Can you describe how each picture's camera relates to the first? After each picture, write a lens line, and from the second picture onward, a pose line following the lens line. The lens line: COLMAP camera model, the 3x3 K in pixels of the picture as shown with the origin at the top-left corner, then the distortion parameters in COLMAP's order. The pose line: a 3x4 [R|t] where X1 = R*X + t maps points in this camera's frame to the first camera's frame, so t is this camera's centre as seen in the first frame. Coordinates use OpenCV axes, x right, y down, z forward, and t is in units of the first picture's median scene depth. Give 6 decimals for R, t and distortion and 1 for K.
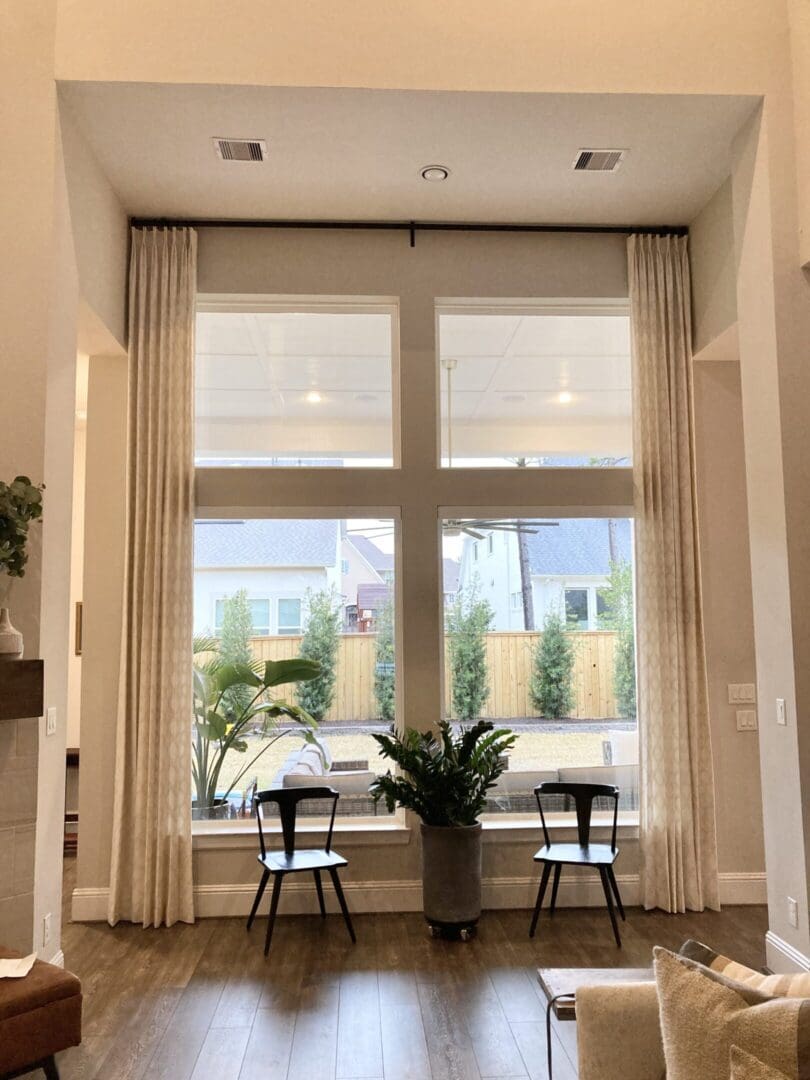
lens RADIAL K [[849.9, 0, 406.8], [0, 849.9, 548.8], [0, 0, 1]] dist [0.020056, 0.006286]
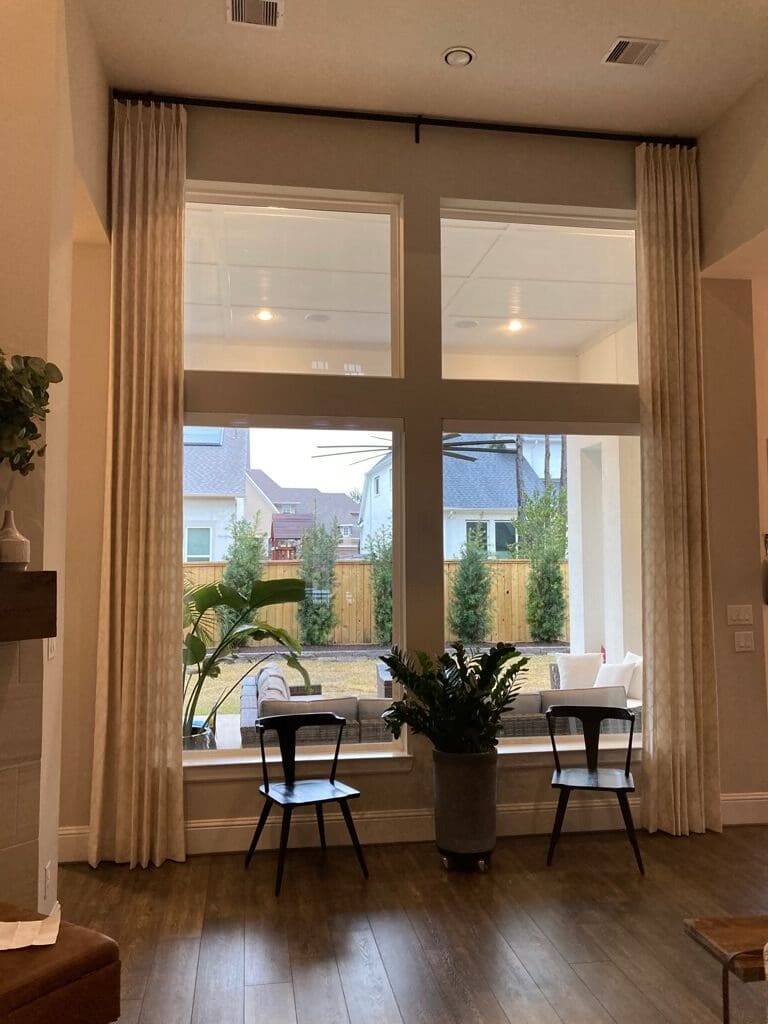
lens RADIAL K [[805.8, 0, 380.7], [0, 805.8, 504.1], [0, 0, 1]] dist [0.020056, 0.006286]
pose [[0.994467, 0.013422, 0.104189, -0.128363], [-0.015906, 0.999608, 0.023051, 0.026663], [-0.103839, -0.024580, 0.994290, 0.110032]]
